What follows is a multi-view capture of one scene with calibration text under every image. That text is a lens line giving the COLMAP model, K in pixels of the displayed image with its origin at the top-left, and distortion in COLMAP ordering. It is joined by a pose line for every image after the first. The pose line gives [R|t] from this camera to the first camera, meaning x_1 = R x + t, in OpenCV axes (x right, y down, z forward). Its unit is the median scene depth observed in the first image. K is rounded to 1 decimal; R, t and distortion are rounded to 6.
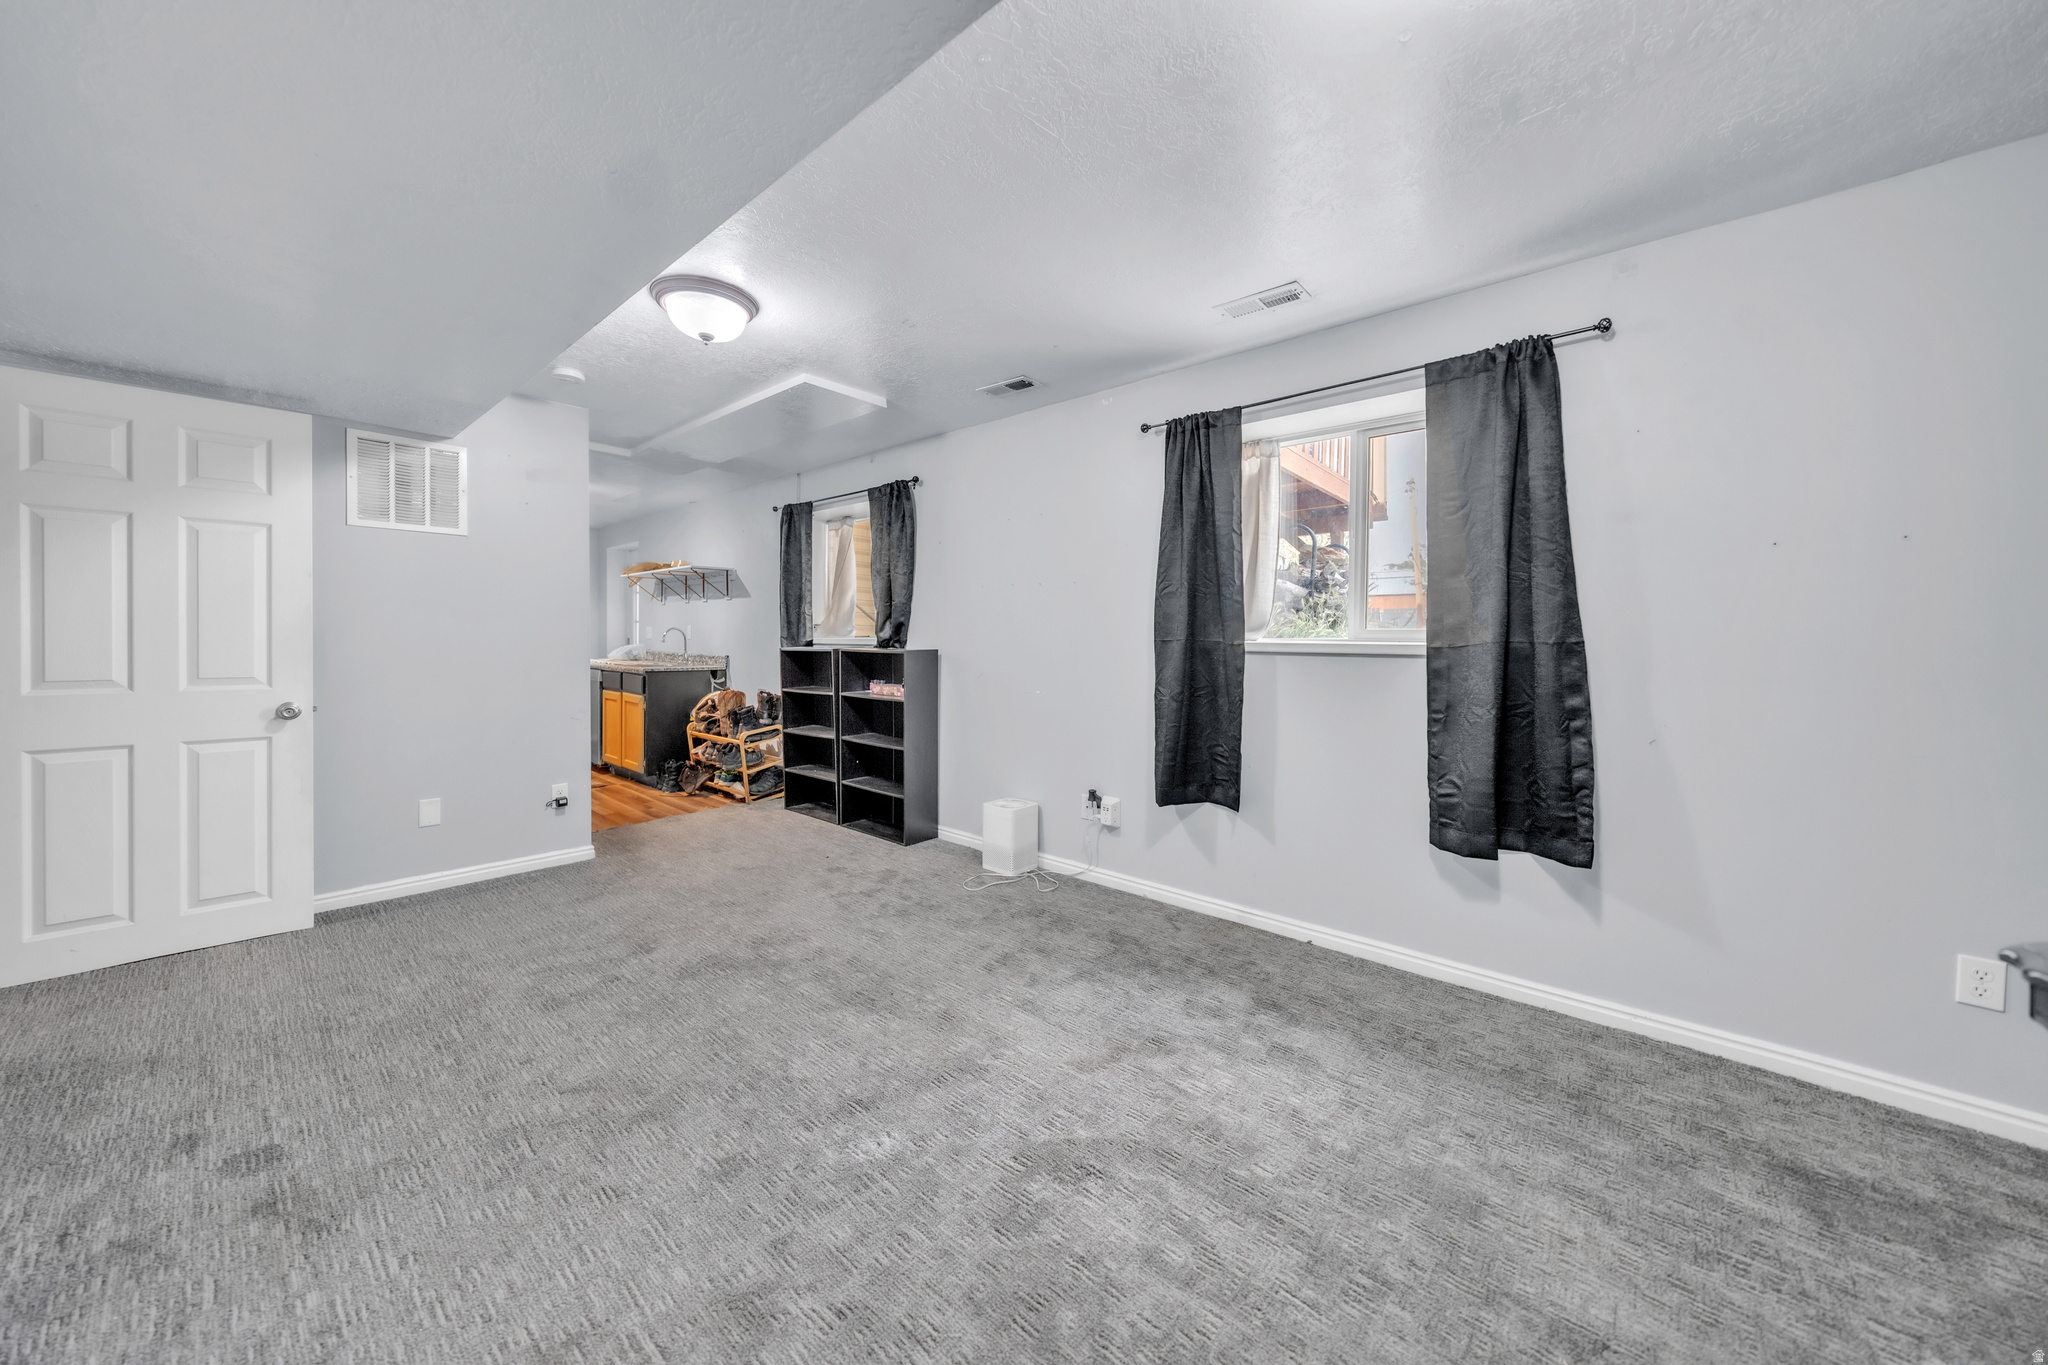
lens RADIAL K [[710.8, 0, 1027.6], [0, 710.8, 651.6], [0, 0, 1]] dist [0.000798, 0.000071]
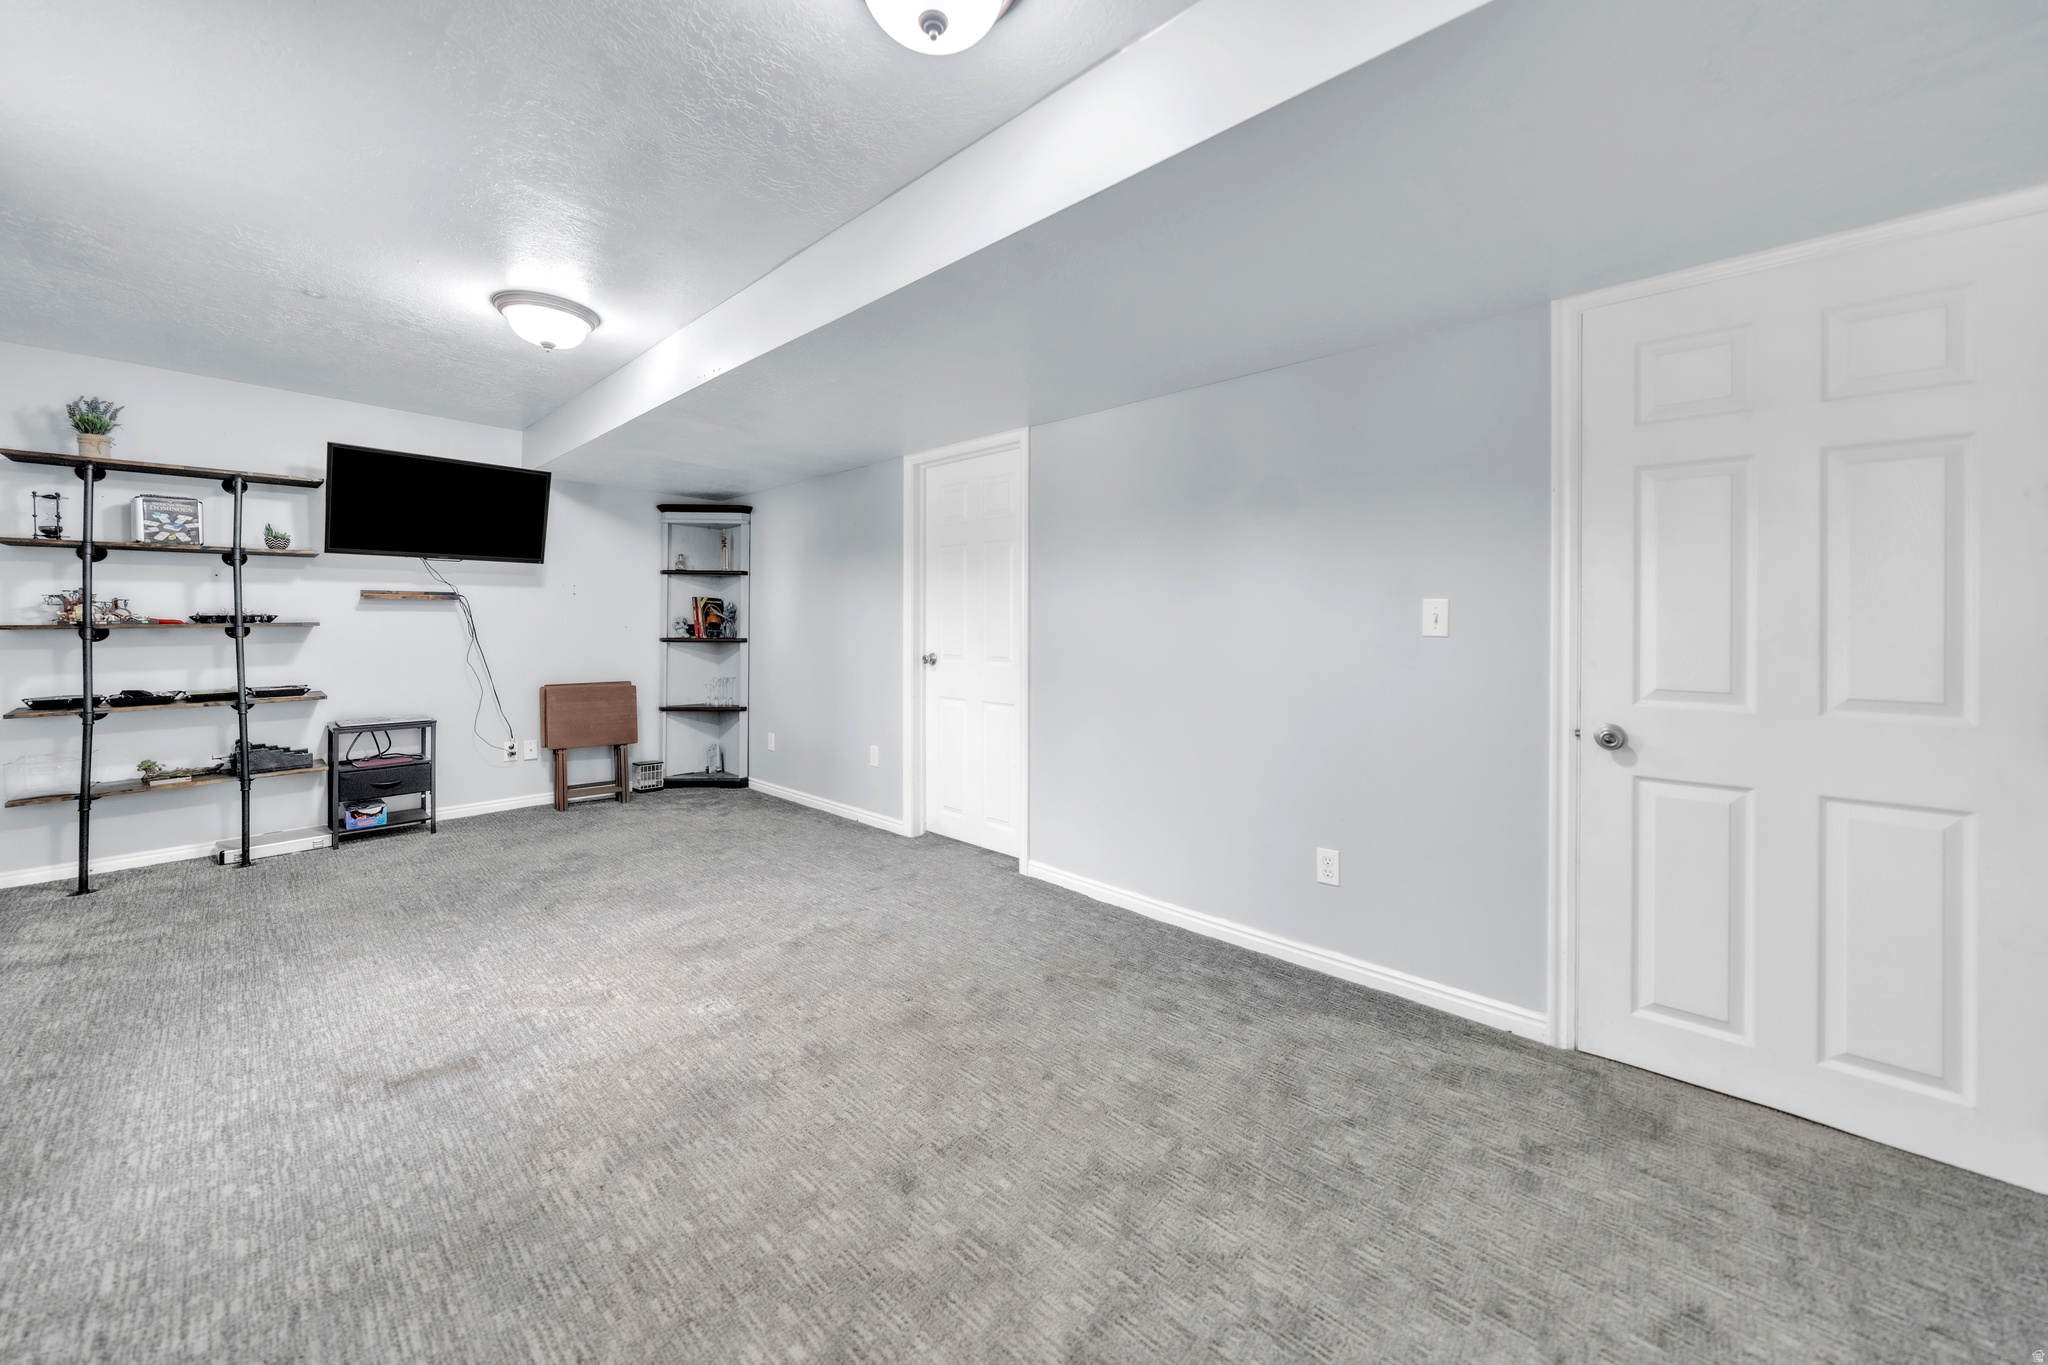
lens RADIAL K [[717.5, 0, 1020.5], [0, 717.5, 626.7], [0, 0, 1]] dist [-0.000183, 0.000056]
pose [[-0.999576, -0.012815, 0.026133, -0.471425], [-0.012220, 0.999666, 0.022786, -0.025293], [-0.026416, 0.022457, -0.999399, 1.328925]]
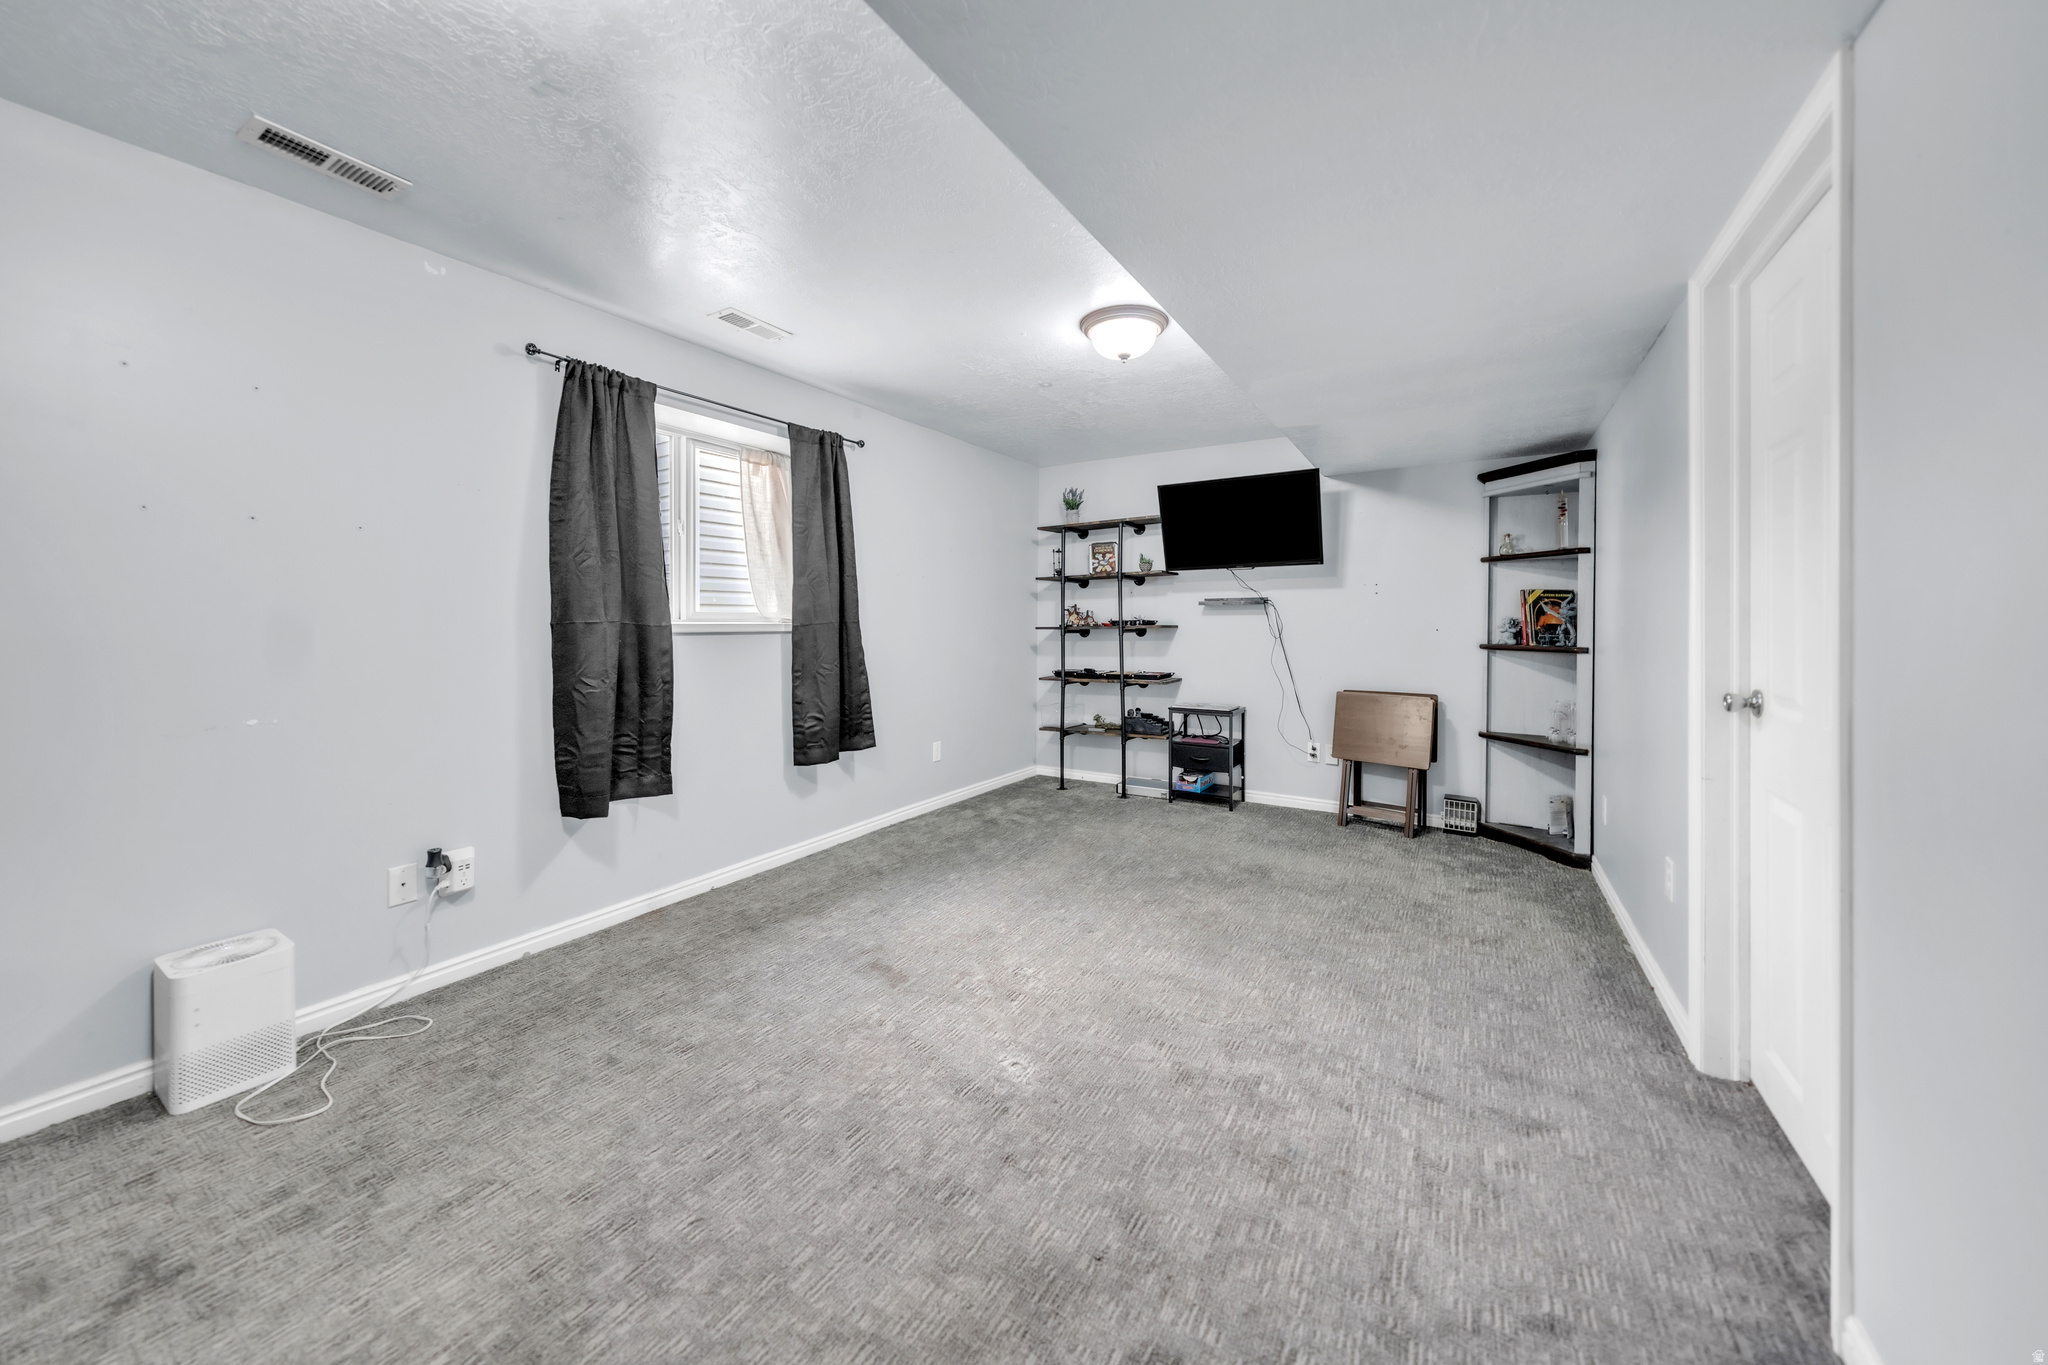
lens RADIAL K [[717.5, 0, 1020.5], [0, 717.5, 626.7], [0, 0, 1]] dist [-0.000183, 0.000056]
pose [[-0.157665, -0.012445, 0.987414, -0.778410], [0.016581, 0.999746, 0.015248, -0.015429], [-0.987353, 0.018776, -0.157419, 0.673786]]
